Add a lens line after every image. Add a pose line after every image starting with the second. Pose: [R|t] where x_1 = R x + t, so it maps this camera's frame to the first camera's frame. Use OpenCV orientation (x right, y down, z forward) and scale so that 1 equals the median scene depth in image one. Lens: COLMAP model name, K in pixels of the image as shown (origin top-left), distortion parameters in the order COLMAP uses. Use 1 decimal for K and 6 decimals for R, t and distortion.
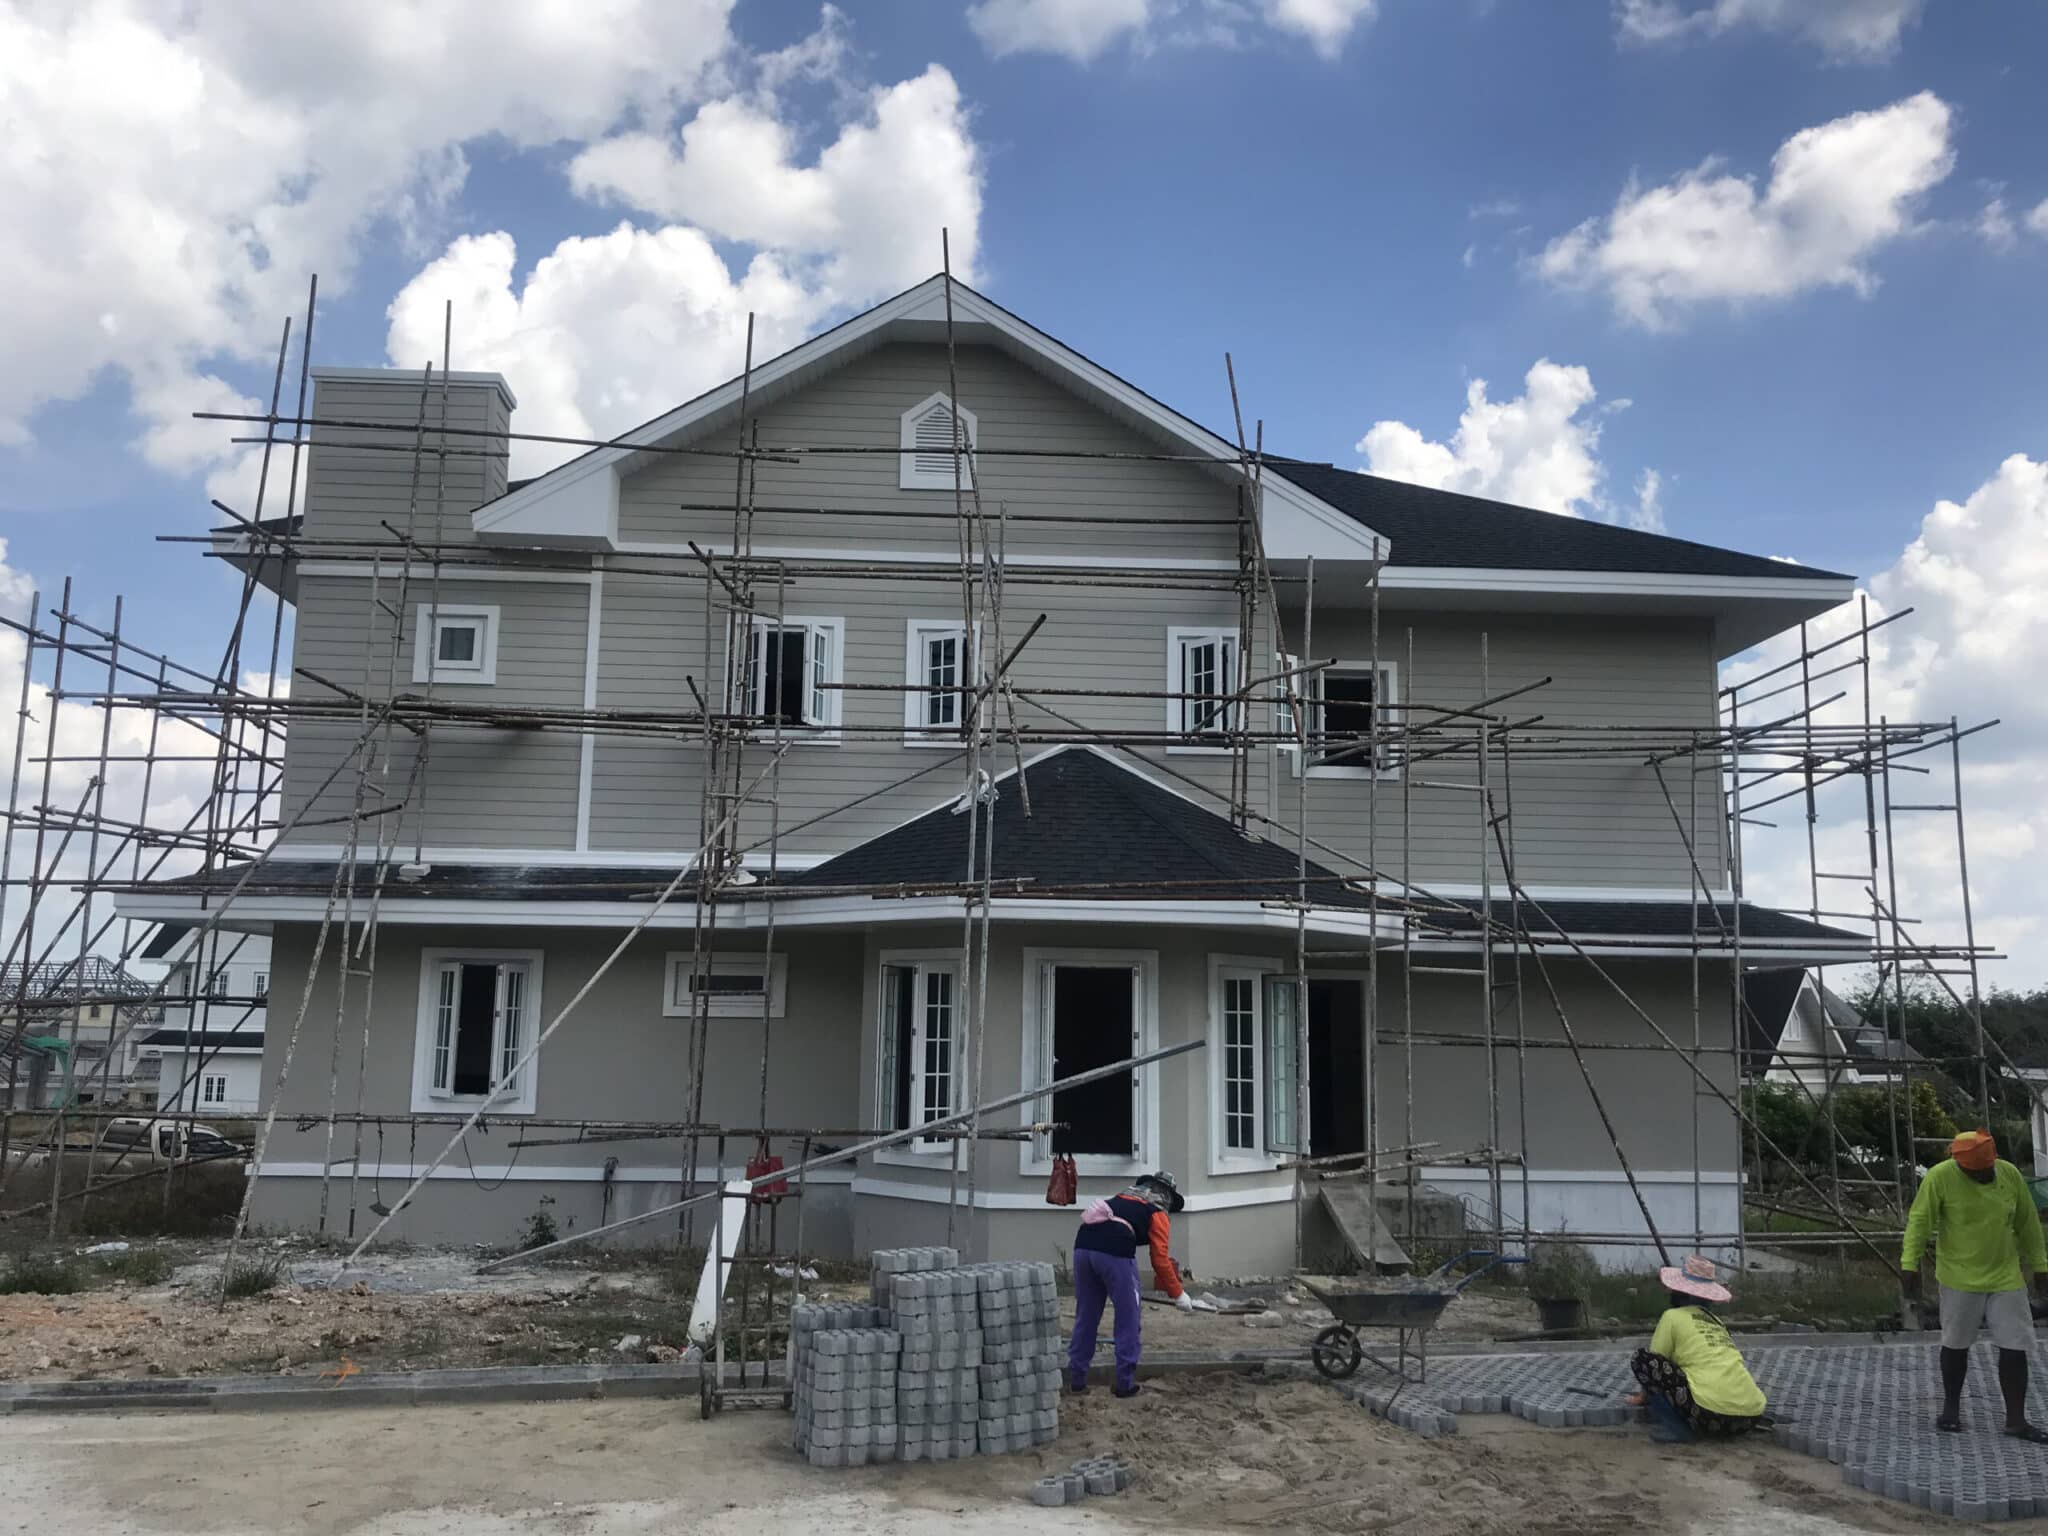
lens RADIAL K [[1767.7, 0, 1035.2], [0, 1767.7, 750.4], [0, 0, 1]] dist [-0.076982, 0.016376]
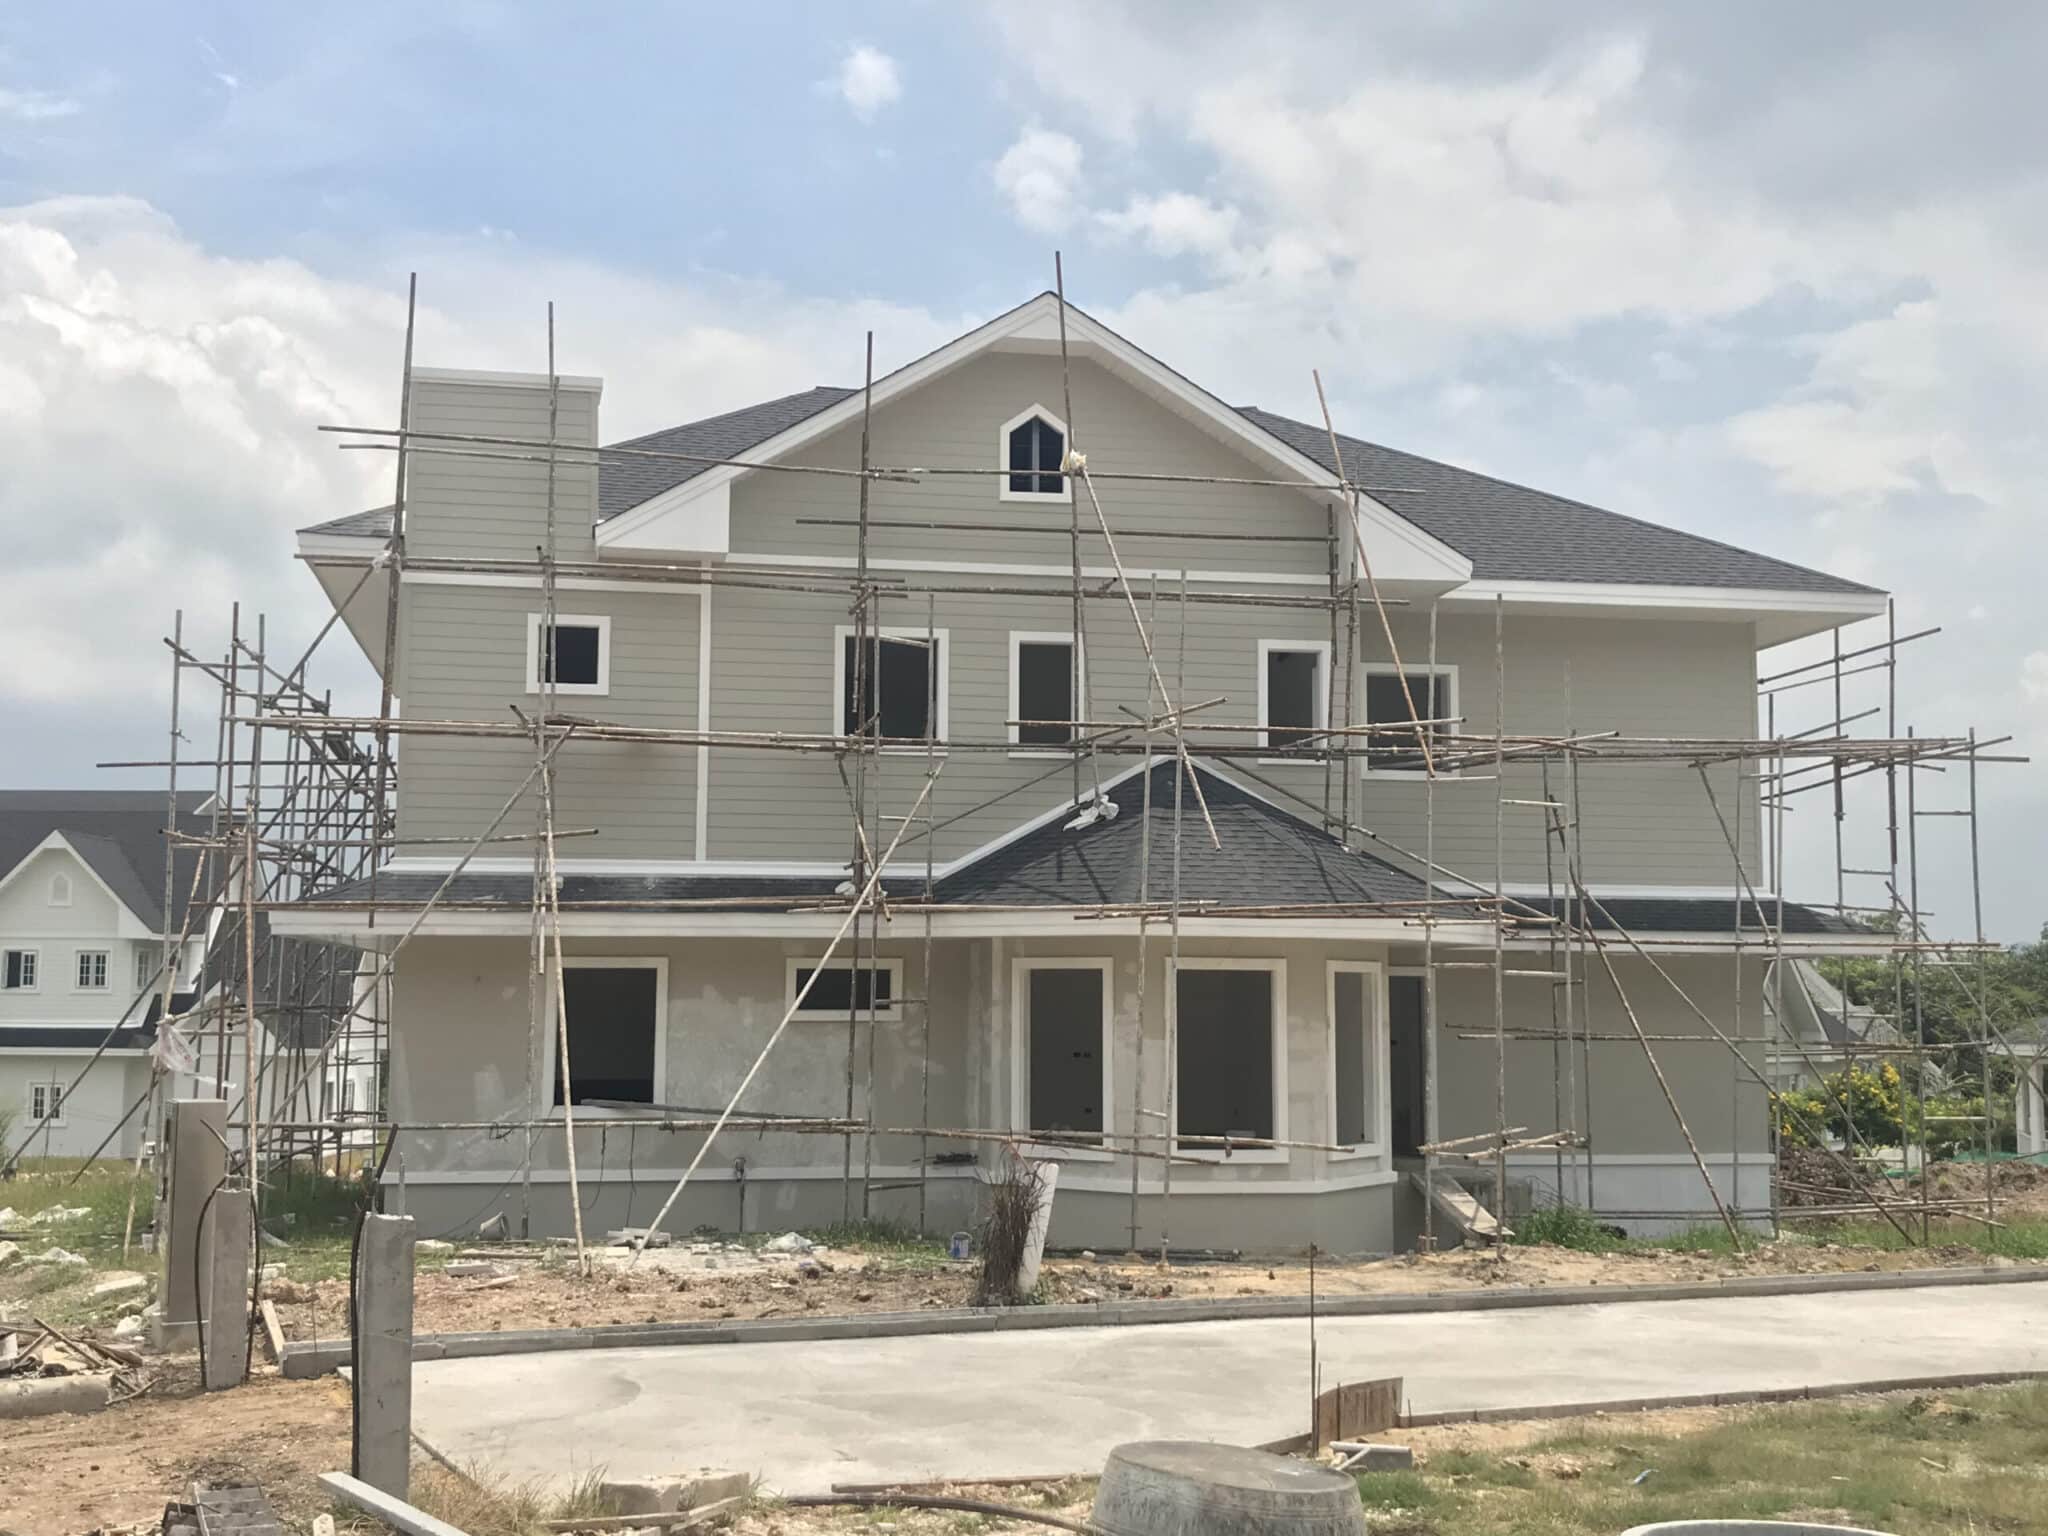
lens RADIAL K [[2286.6, 0, 1016.6], [0, 2286.6, 782.1], [0, 0, 1]] dist [-0.141569, 0.000000]
pose [[0.995114, 0.000740, 0.098727, -0.201663], [-0.006400, 0.998352, 0.057029, -0.063522], [-0.098522, -0.057382, 0.993479, -0.321988]]
